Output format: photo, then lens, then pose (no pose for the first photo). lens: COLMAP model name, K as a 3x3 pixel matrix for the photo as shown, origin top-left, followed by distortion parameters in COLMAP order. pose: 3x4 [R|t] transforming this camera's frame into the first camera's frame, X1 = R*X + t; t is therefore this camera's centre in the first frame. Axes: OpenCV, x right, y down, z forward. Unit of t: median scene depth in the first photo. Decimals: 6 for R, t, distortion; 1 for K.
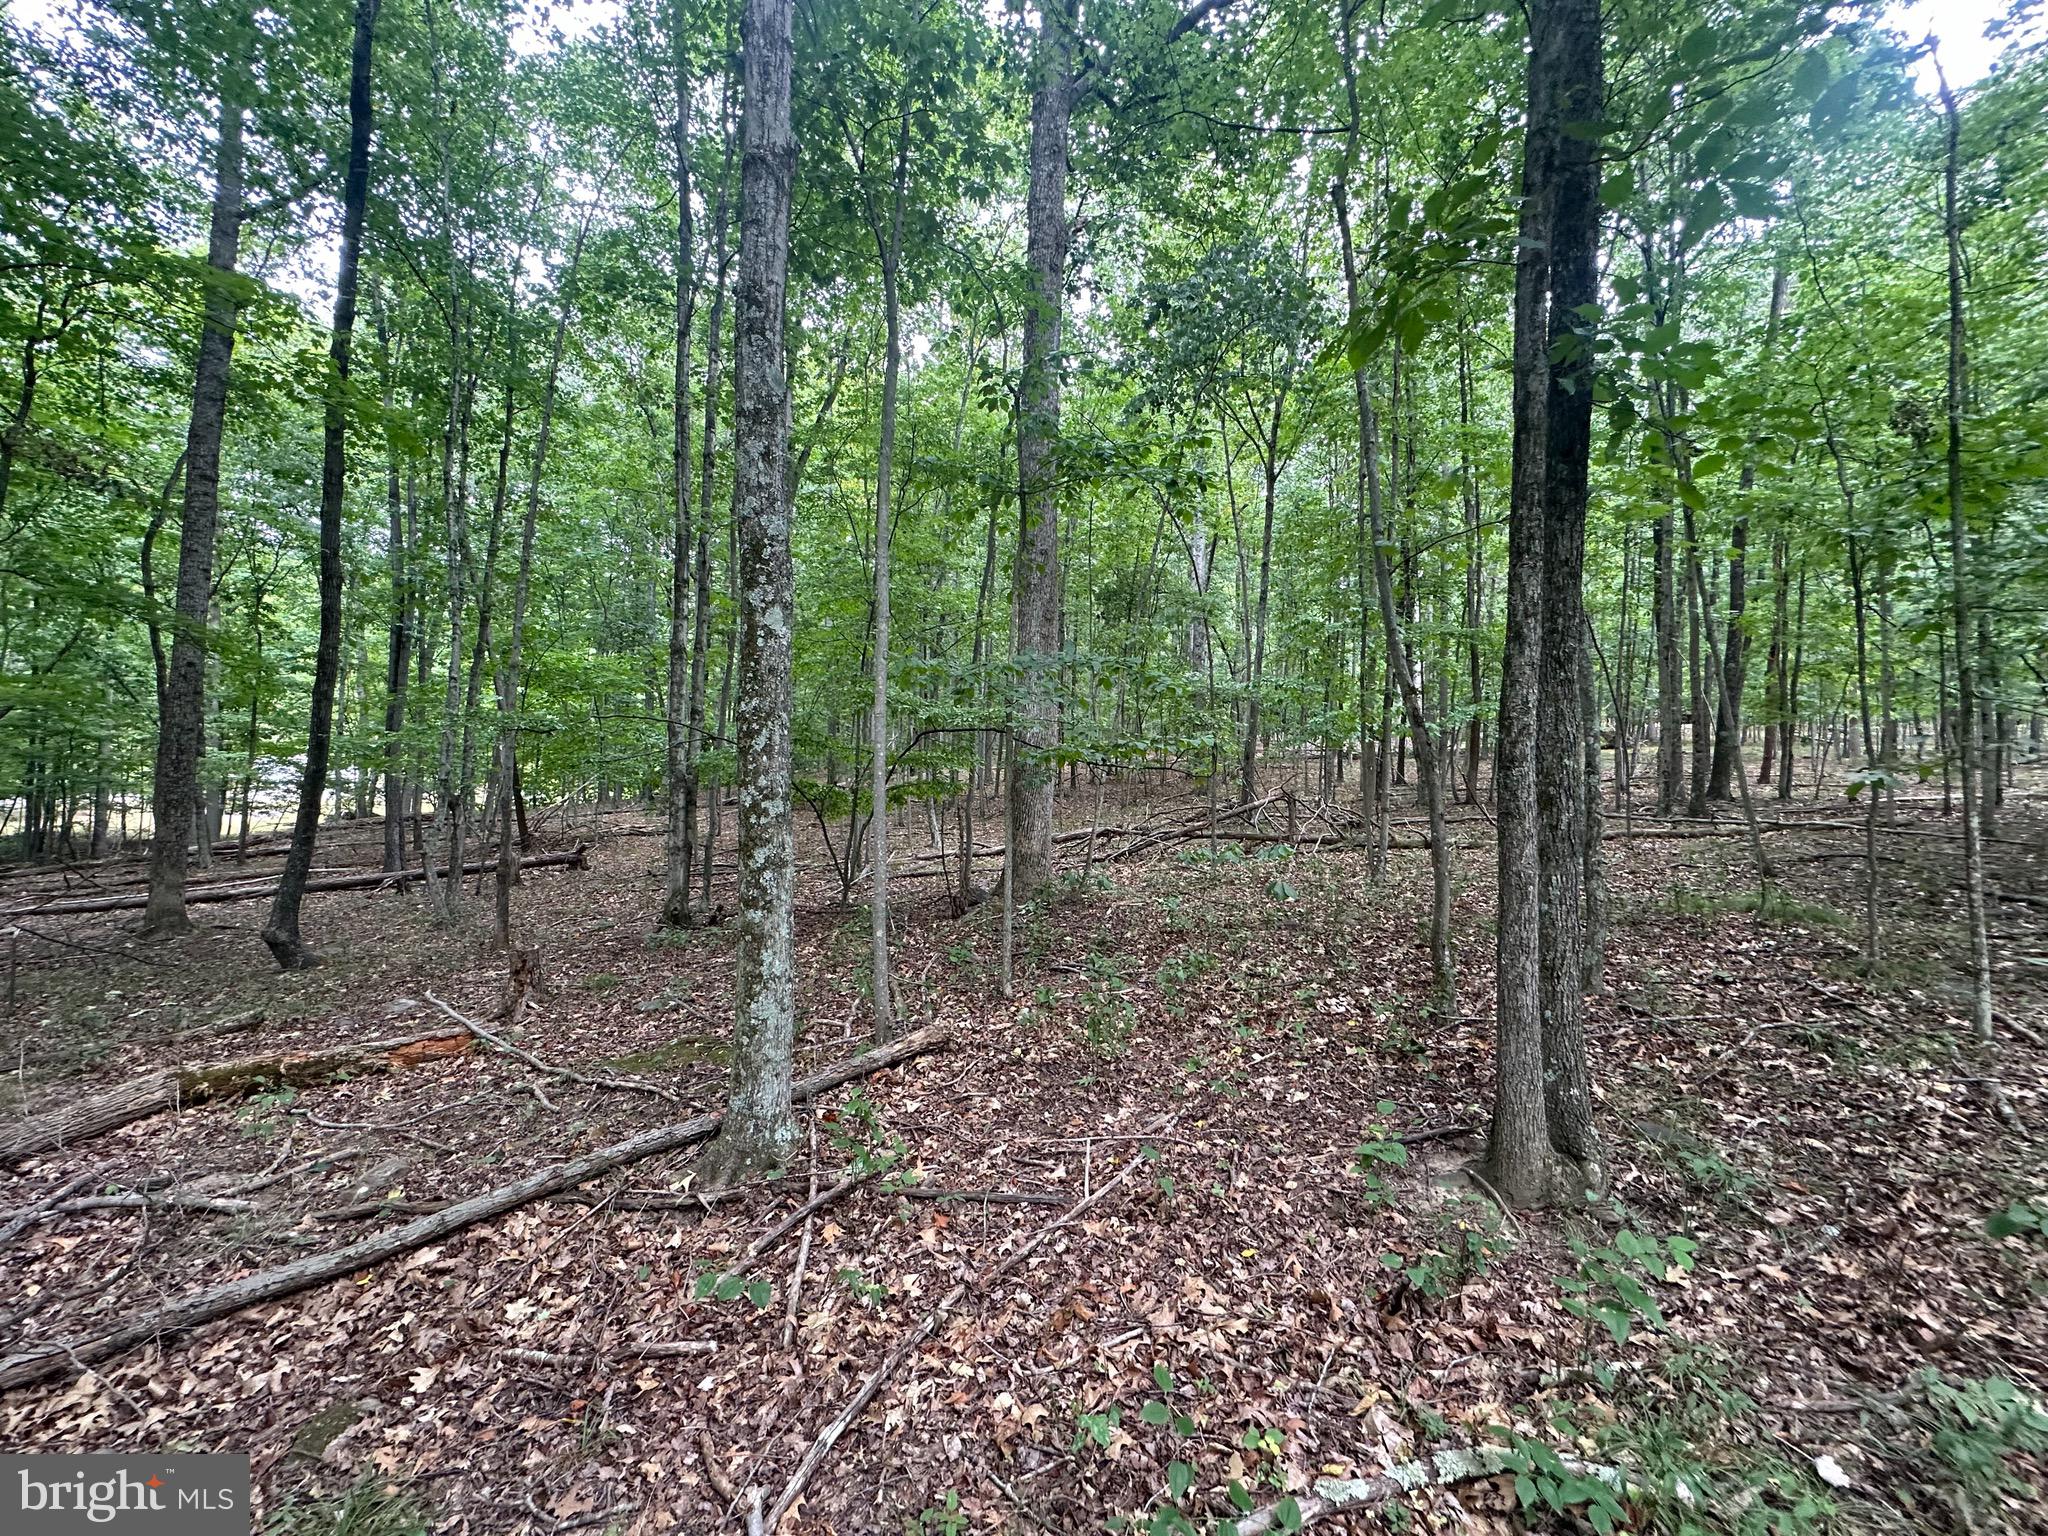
lens RADIAL K [[821.9, 0, 1024.5], [0, 821.9, 768.0], [0, 0, 1]] dist [0.000272, 0.000316]
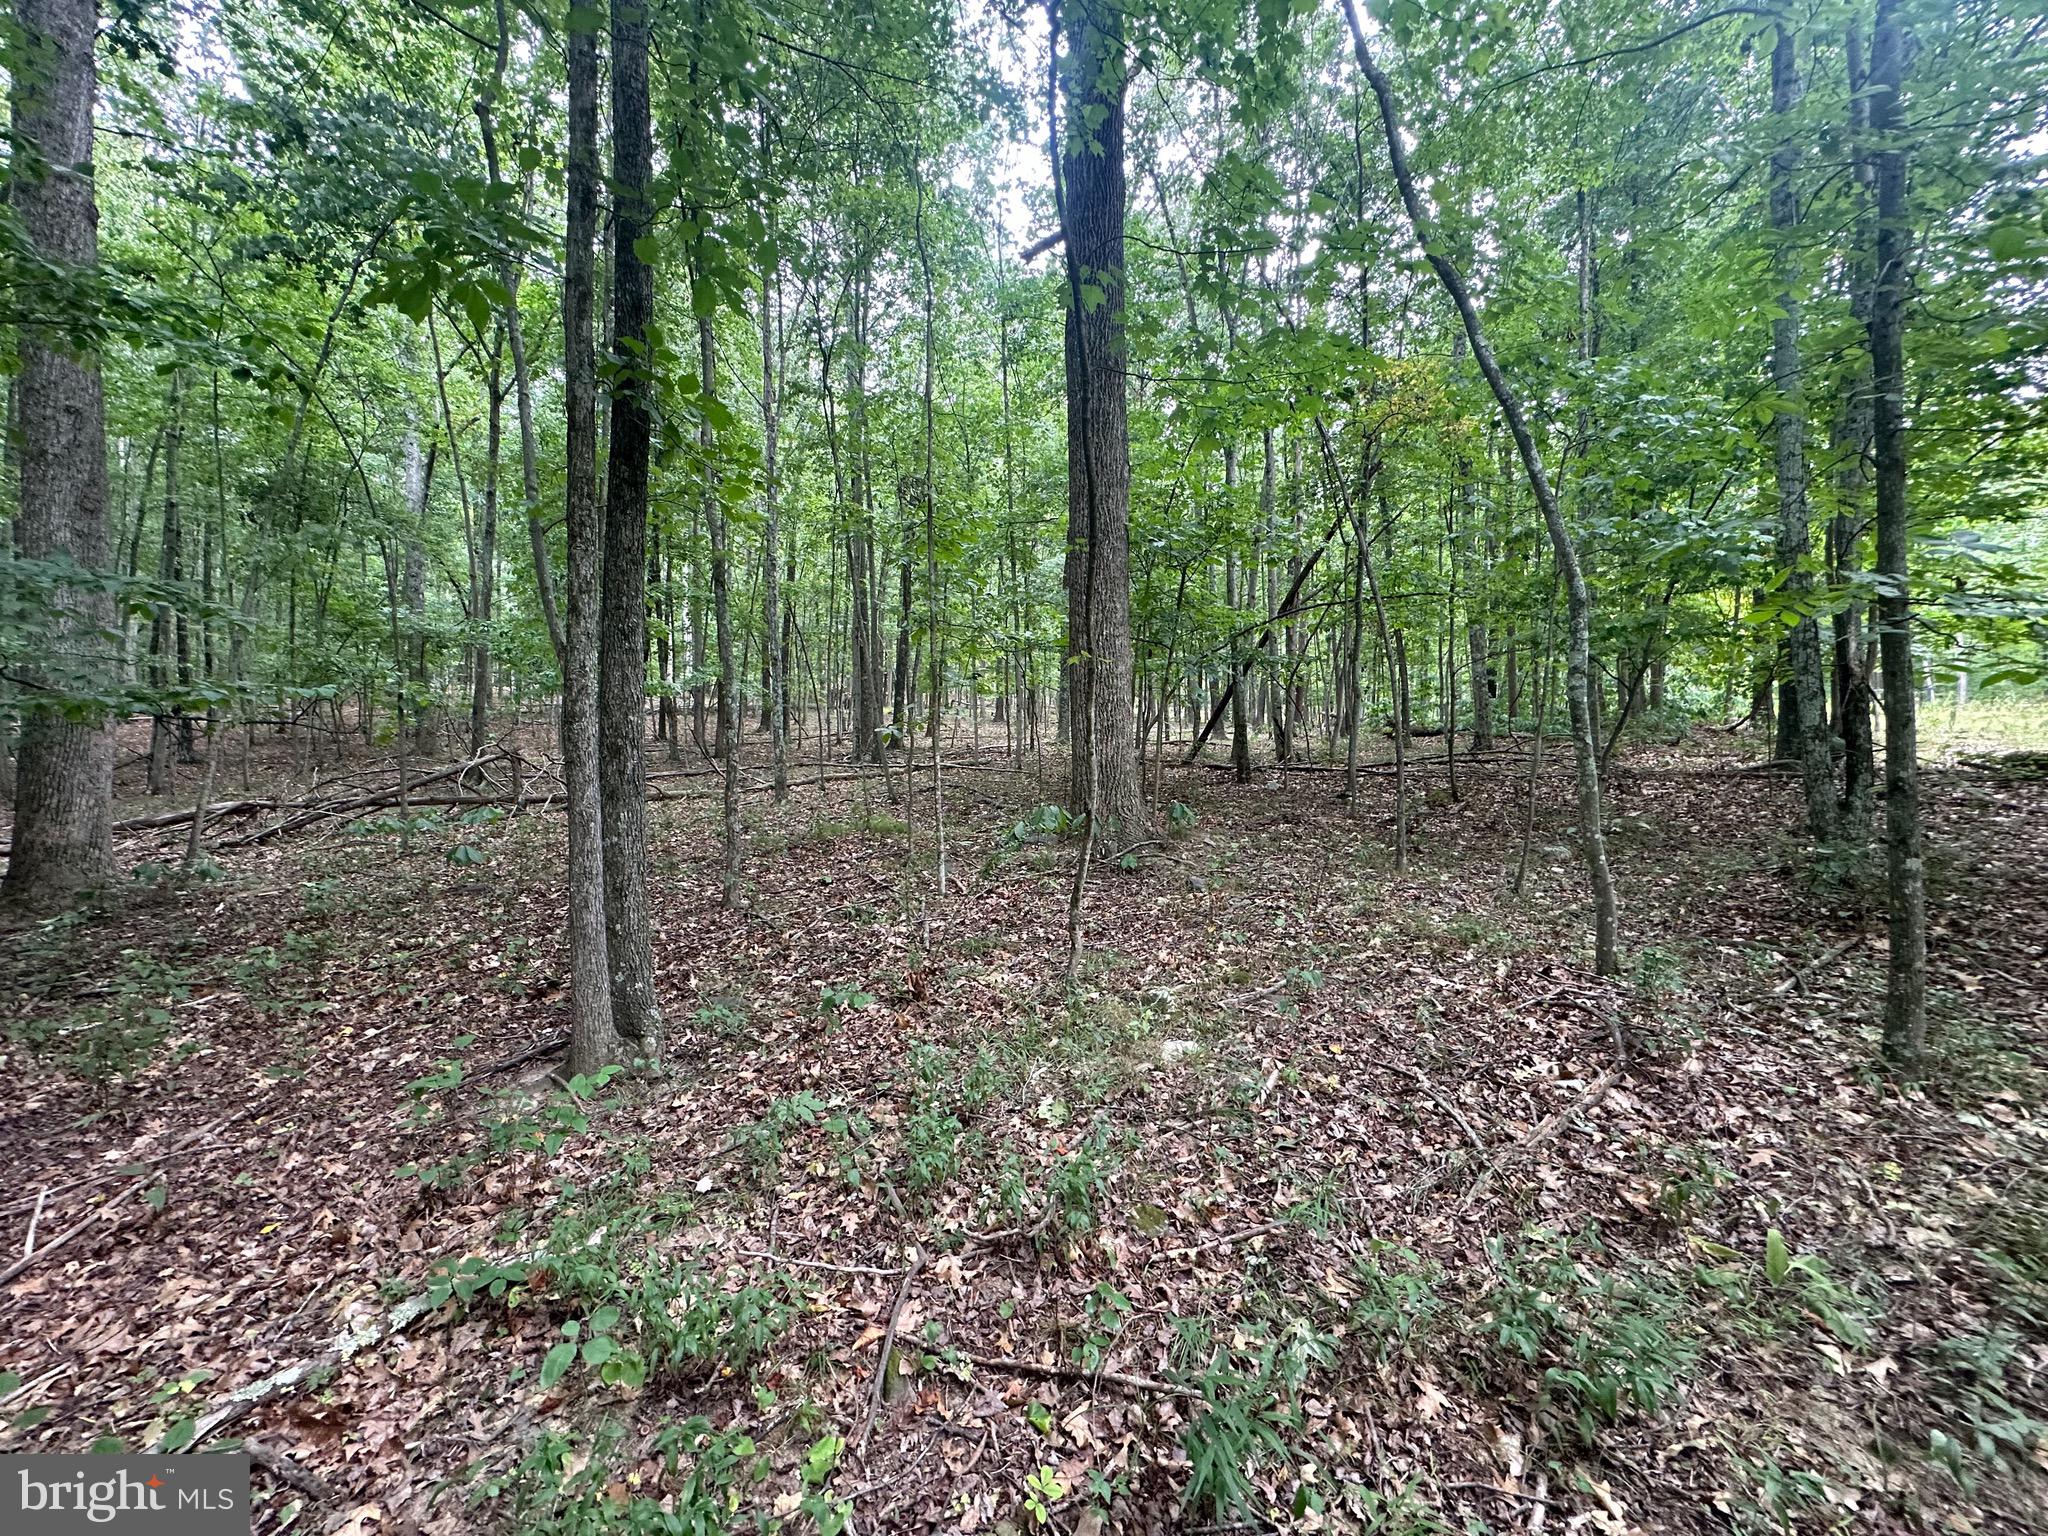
lens RADIAL K [[821.9, 0, 1023.9], [0, 821.9, 766.9], [0, 0, 1]] dist [0.000272, 0.000316]
pose [[0.678310, -0.035274, 0.733928, 0.167944], [-0.002515, 0.998730, 0.050326, 0.002957], [-0.734771, -0.035983, 0.677360, -0.249688]]
